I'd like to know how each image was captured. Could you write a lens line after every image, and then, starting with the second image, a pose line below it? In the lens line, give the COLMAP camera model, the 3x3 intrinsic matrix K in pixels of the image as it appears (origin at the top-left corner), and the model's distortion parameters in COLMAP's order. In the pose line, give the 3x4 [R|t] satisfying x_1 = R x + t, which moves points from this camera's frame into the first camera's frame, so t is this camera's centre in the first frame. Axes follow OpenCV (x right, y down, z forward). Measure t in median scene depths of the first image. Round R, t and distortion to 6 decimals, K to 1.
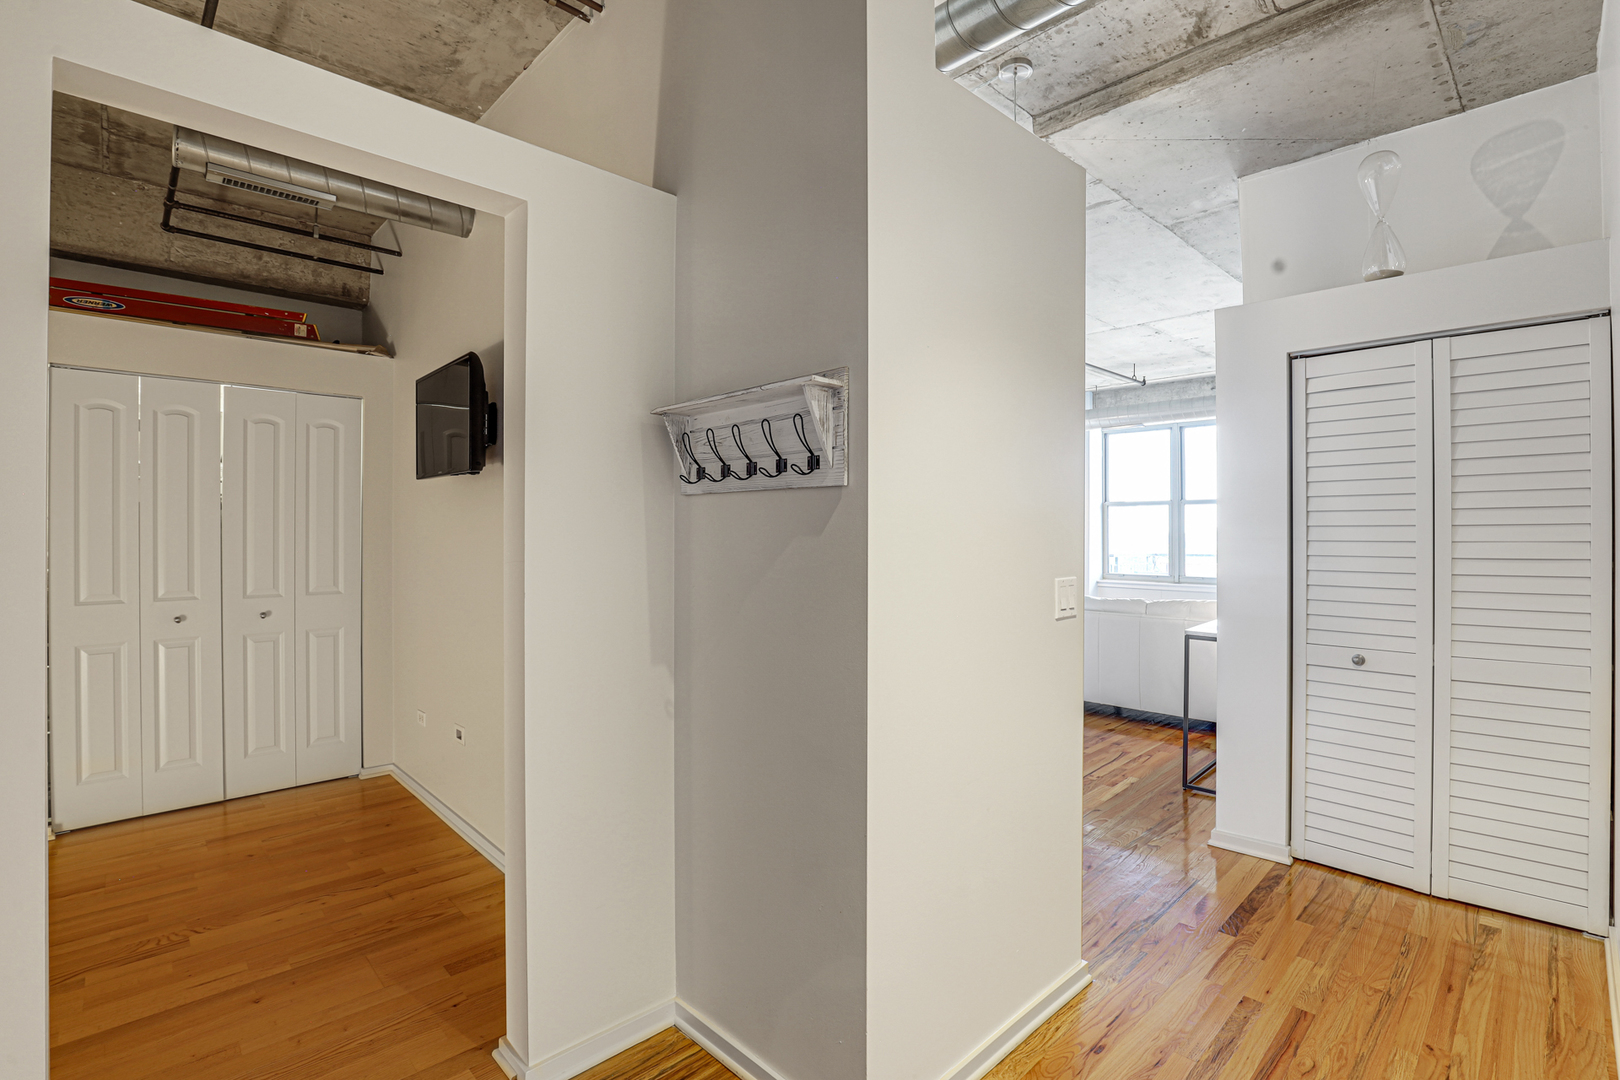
lens RADIAL K [[748.9, 0, 813.3], [0, 748.9, 532.5], [0, 0, 1]] dist [-0.015769, 0.001947]
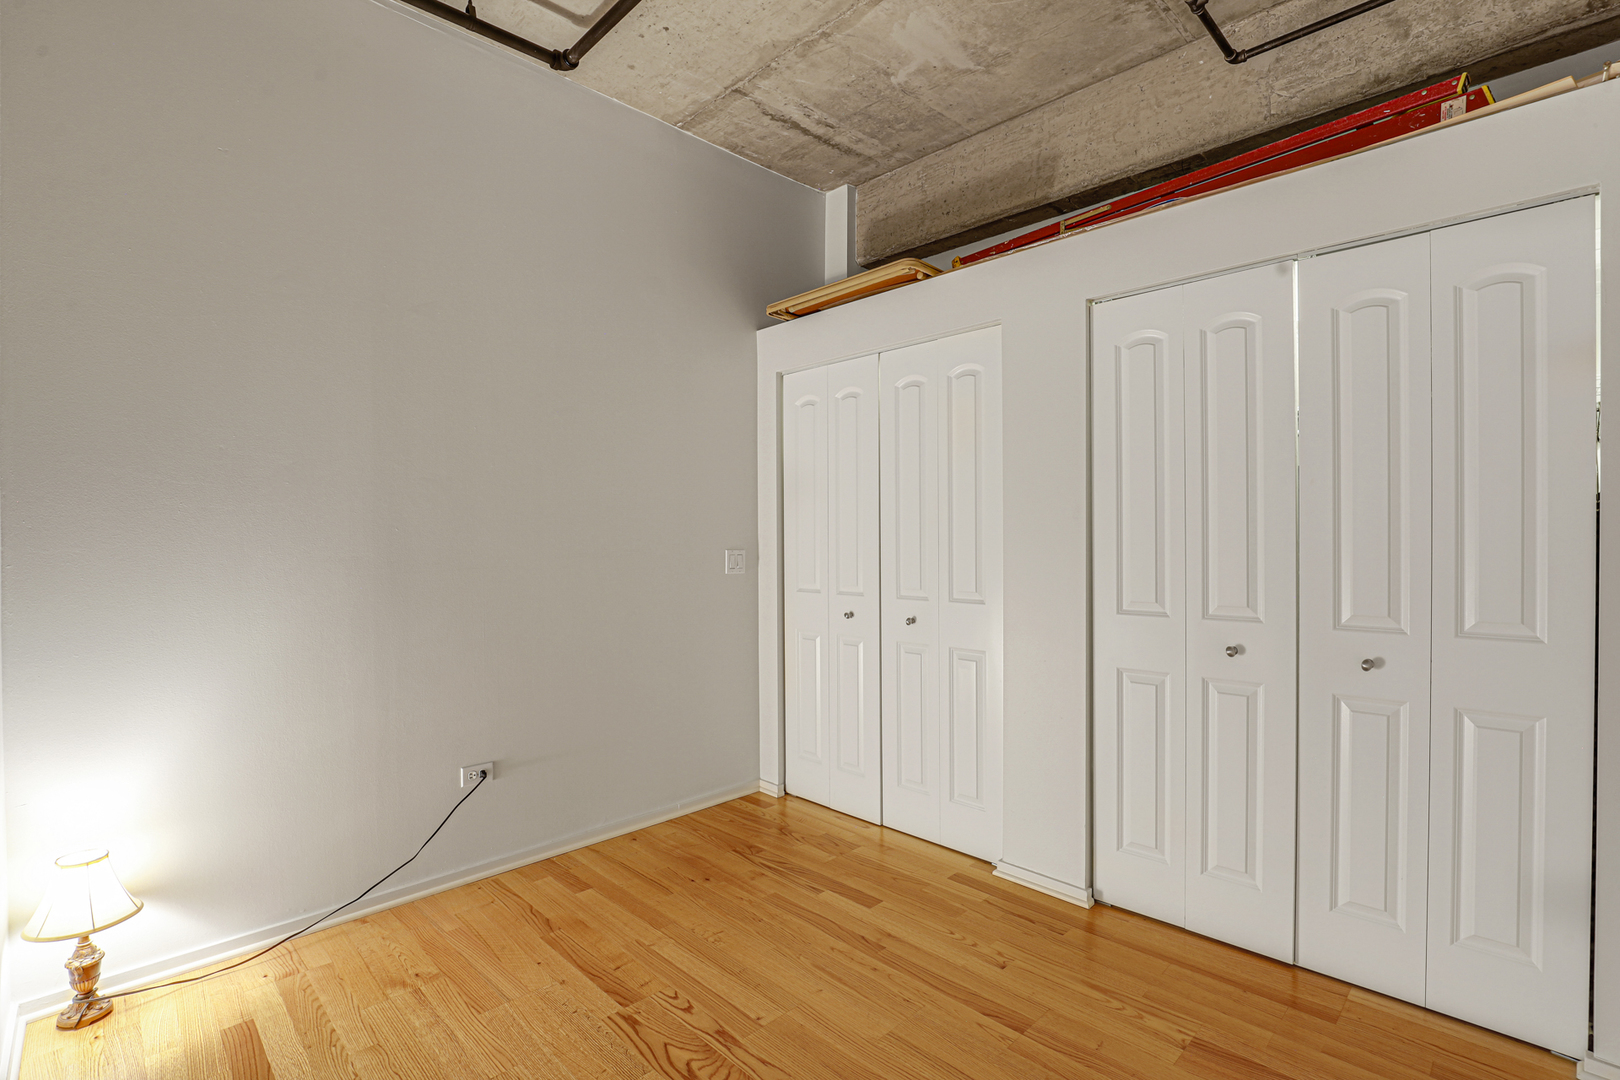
lens RADIAL K [[748.9, 0, 817.5], [0, 748.9, 541.8], [0, 0, 1]] dist [-0.015769, 0.001947]
pose [[0.028947, 0.003935, -0.999573, -0.221434], [0.002818, 0.999988, 0.004019, 0.019451], [0.999577, -0.002933, 0.028936, 0.615479]]
